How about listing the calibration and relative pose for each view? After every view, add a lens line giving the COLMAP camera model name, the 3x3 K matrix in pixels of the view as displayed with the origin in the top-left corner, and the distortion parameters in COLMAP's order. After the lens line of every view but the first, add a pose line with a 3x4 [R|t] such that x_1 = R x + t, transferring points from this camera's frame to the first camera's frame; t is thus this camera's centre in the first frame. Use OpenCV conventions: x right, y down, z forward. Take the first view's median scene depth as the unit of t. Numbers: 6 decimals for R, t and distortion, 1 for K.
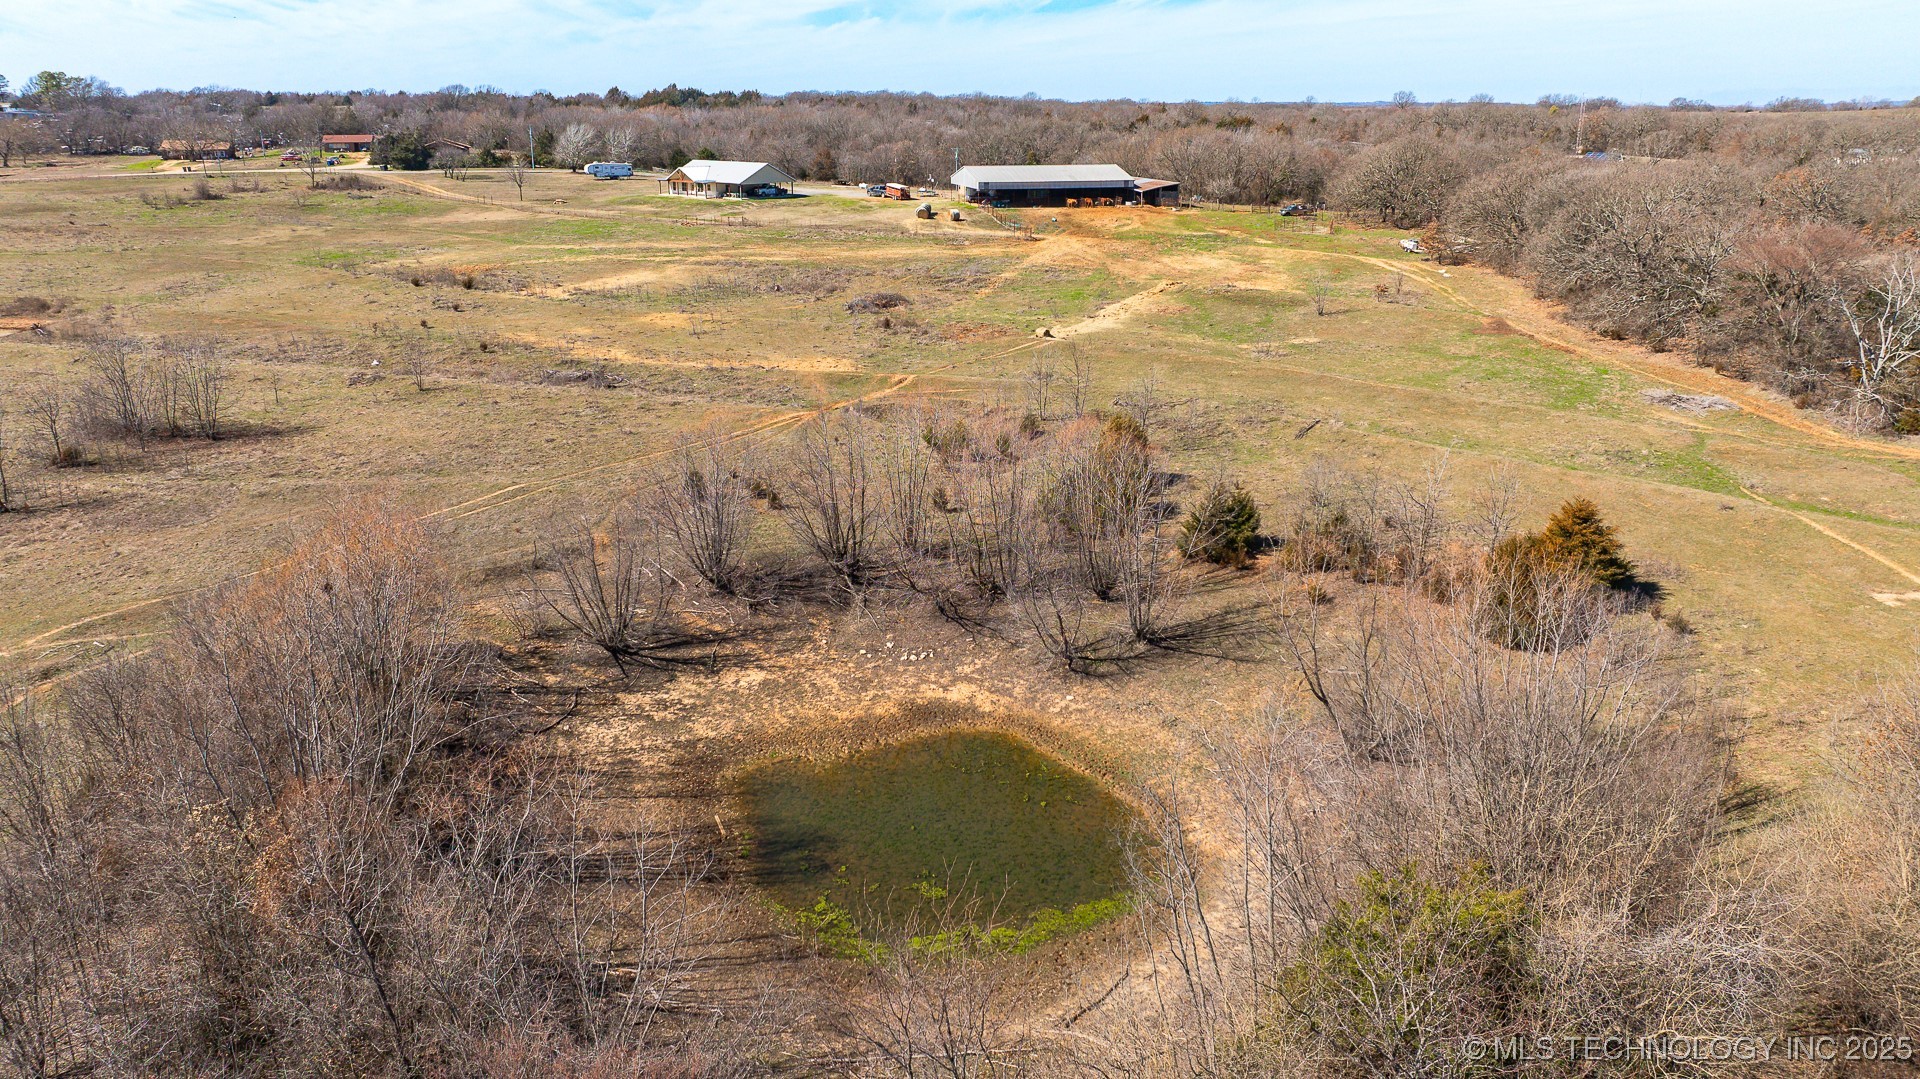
lens RADIAL K [[1368.2, 0, 970.1], [0, 1368.2, 545.2], [0, 0, 1]] dist [-0.032136, 0.037444]
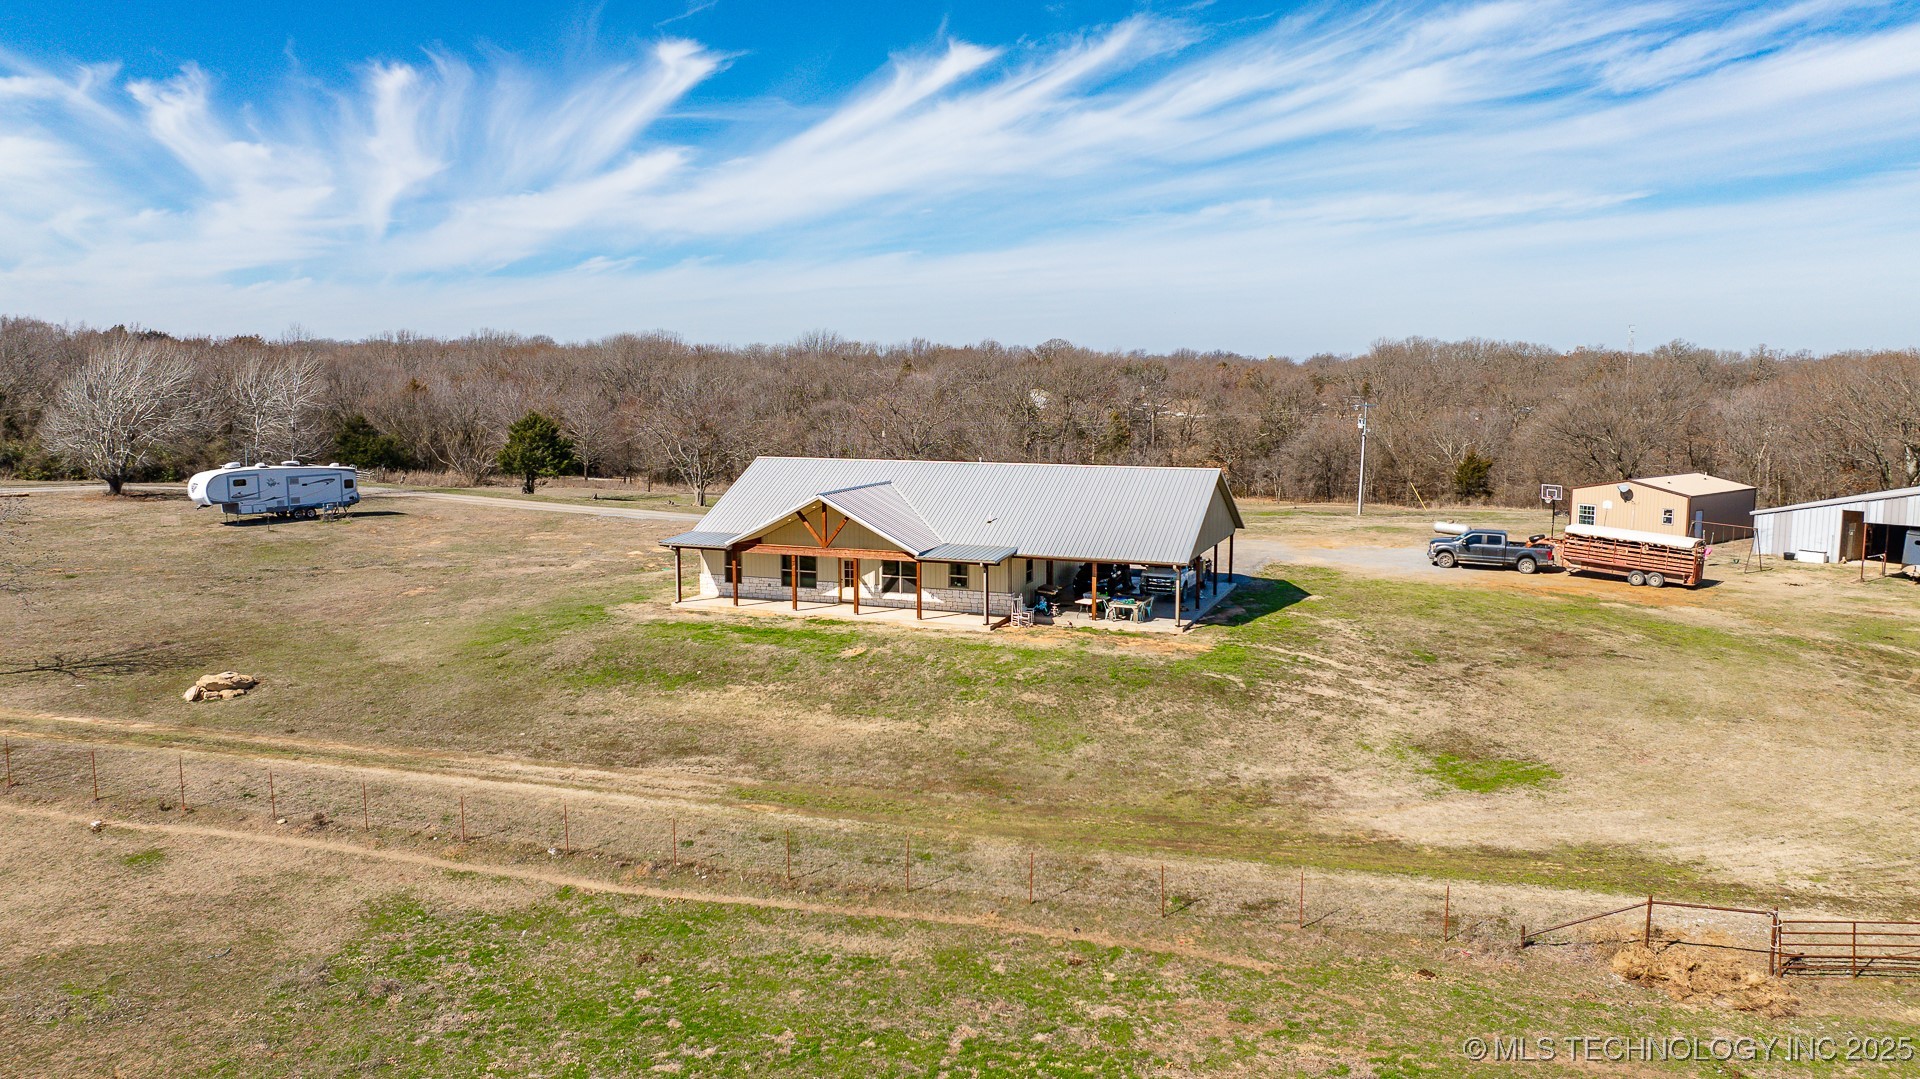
lens RADIAL K [[1368.2, 0, 965.0], [0, 1368.2, 544.2], [0, 0, 1]] dist [-0.032136, 0.037444]
pose [[0.924541, -0.049262, 0.377885, -0.314797], [0.119479, 0.979083, -0.164684, -0.257025], [-0.361868, 0.197407, 0.911088, 0.889664]]
